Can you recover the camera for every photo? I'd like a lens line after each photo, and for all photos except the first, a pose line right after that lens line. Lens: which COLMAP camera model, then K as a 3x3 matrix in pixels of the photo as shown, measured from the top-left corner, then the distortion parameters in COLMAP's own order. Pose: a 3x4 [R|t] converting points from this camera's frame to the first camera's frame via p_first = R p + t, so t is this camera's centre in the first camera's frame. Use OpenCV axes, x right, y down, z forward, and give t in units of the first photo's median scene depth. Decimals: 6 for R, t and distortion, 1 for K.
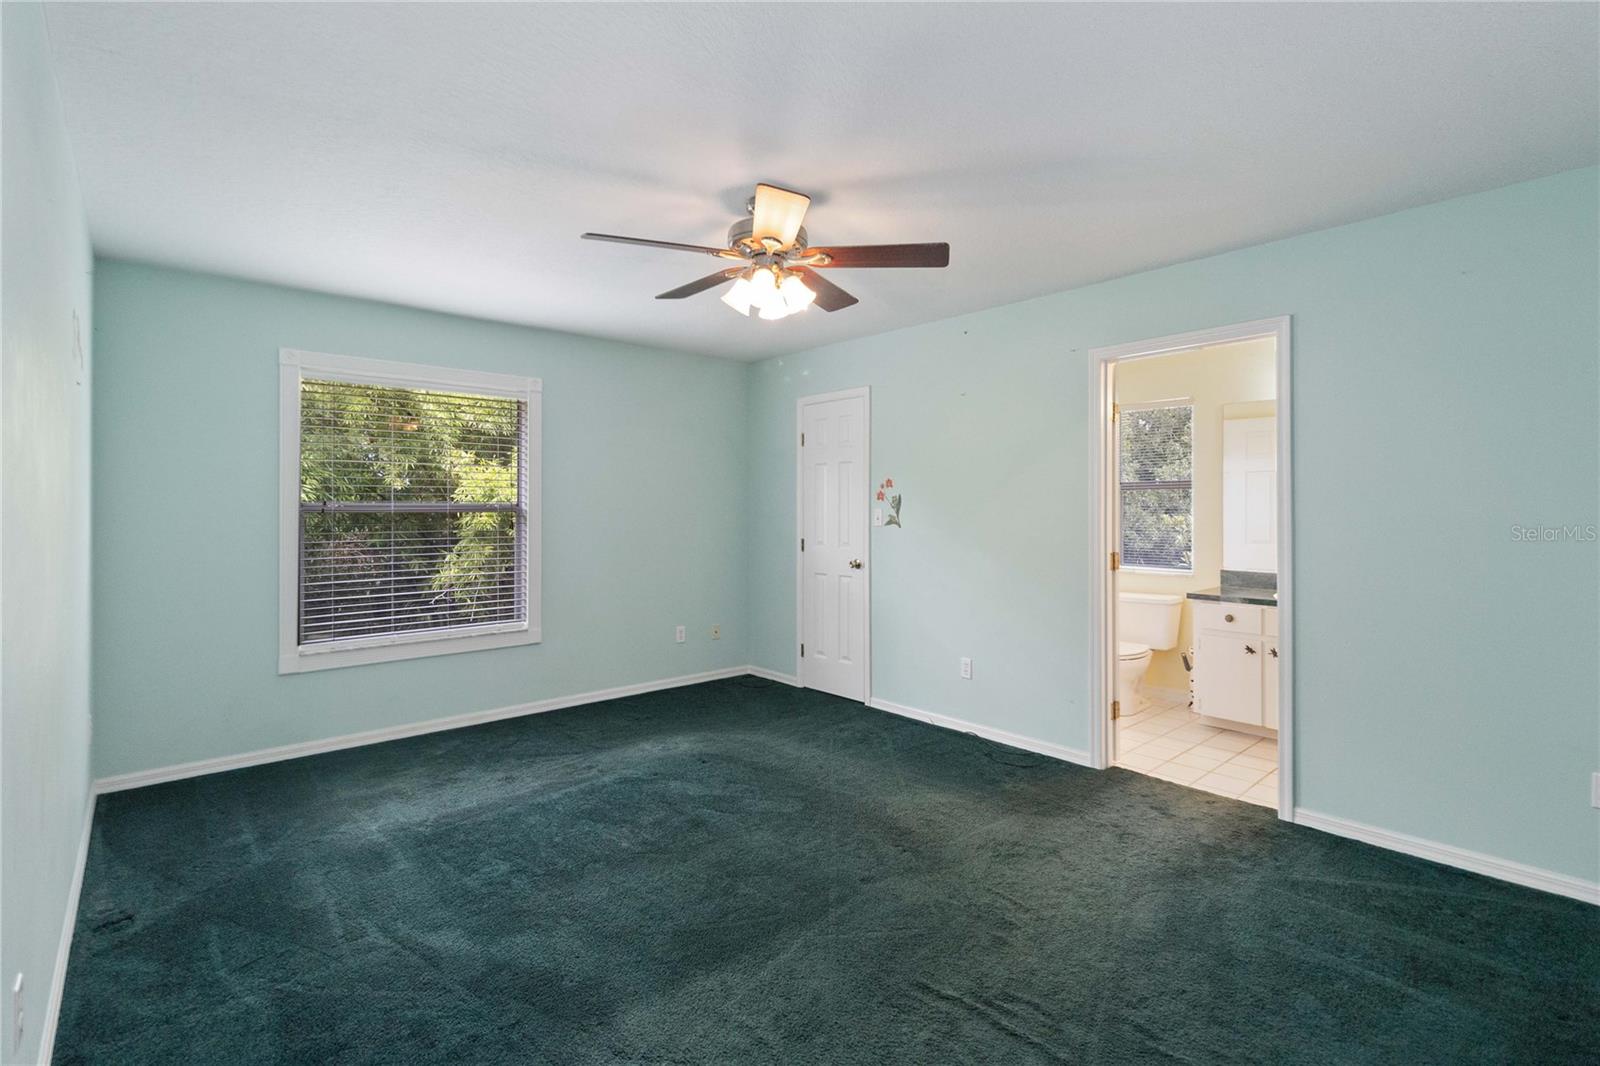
lens RADIAL K [[742.6, 0, 826.0], [0, 742.6, 505.6], [0, 0, 1]] dist [0.008809, -0.000272]
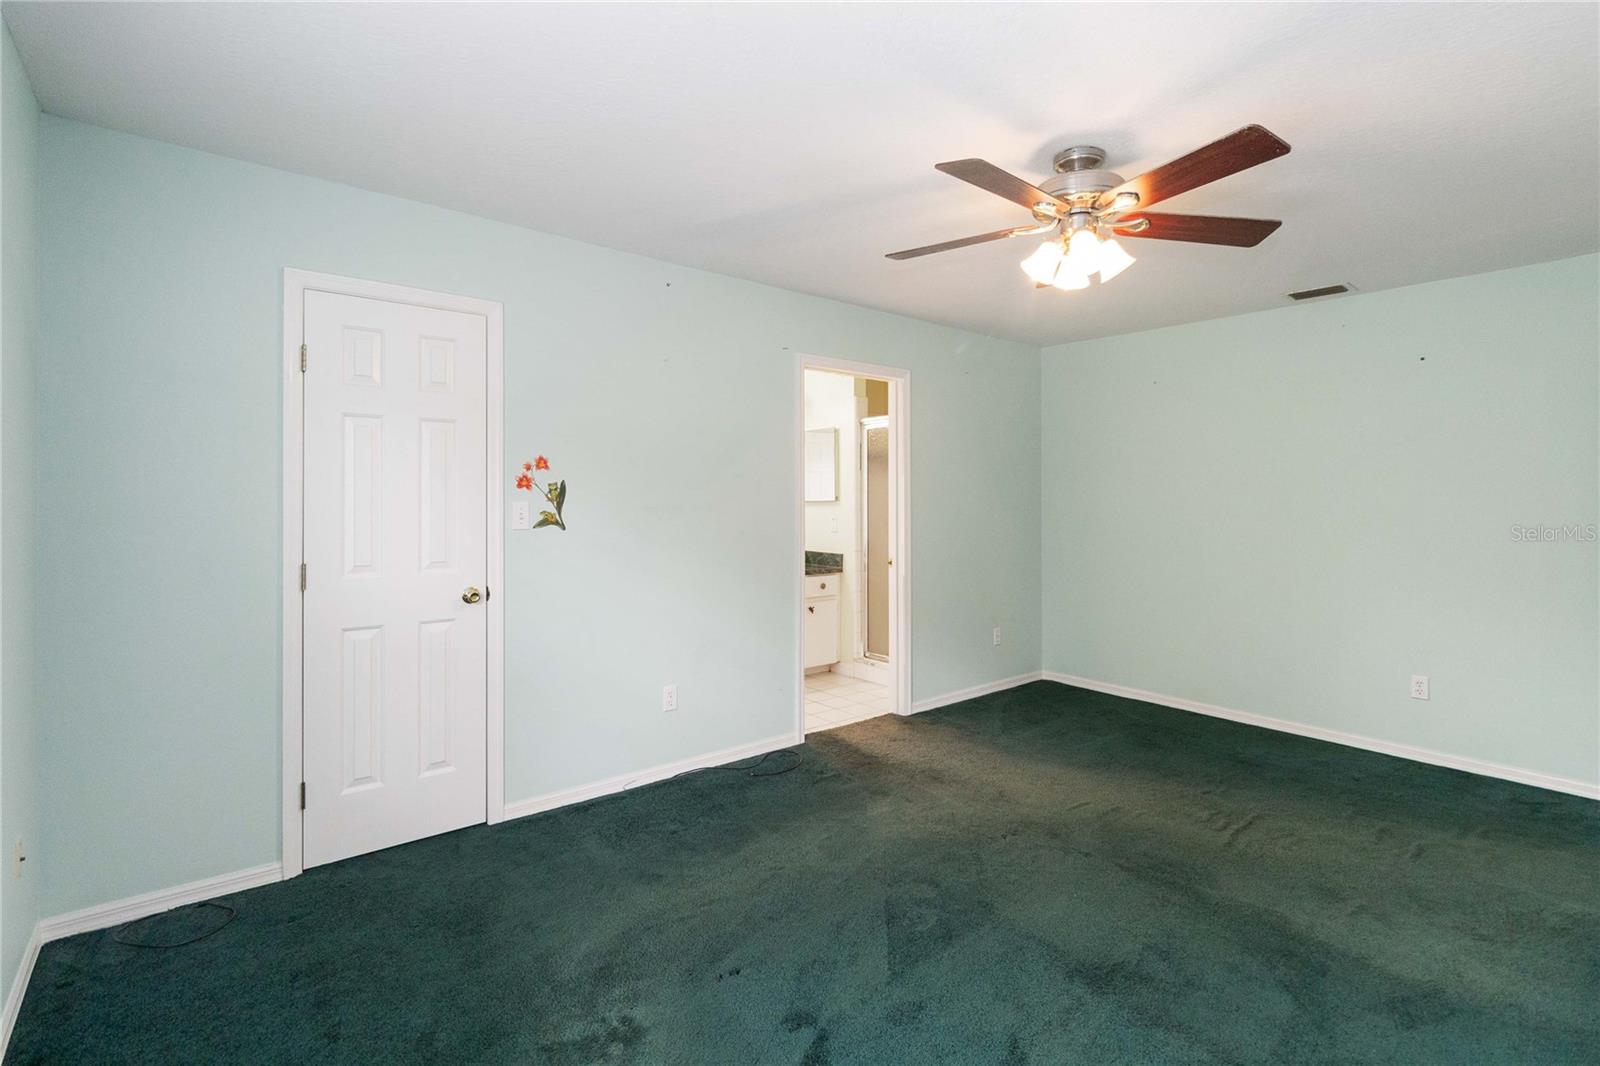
lens RADIAL K [[742.6, 0, 826.0], [0, 742.6, 505.6], [0, 0, 1]] dist [0.008809, -0.000272]
pose [[0.057188, -0.006877, 0.998340, -0.554570], [-0.007251, 0.999947, 0.007304, 0.000729], [-0.998337, -0.007657, 0.057136, 0.712195]]
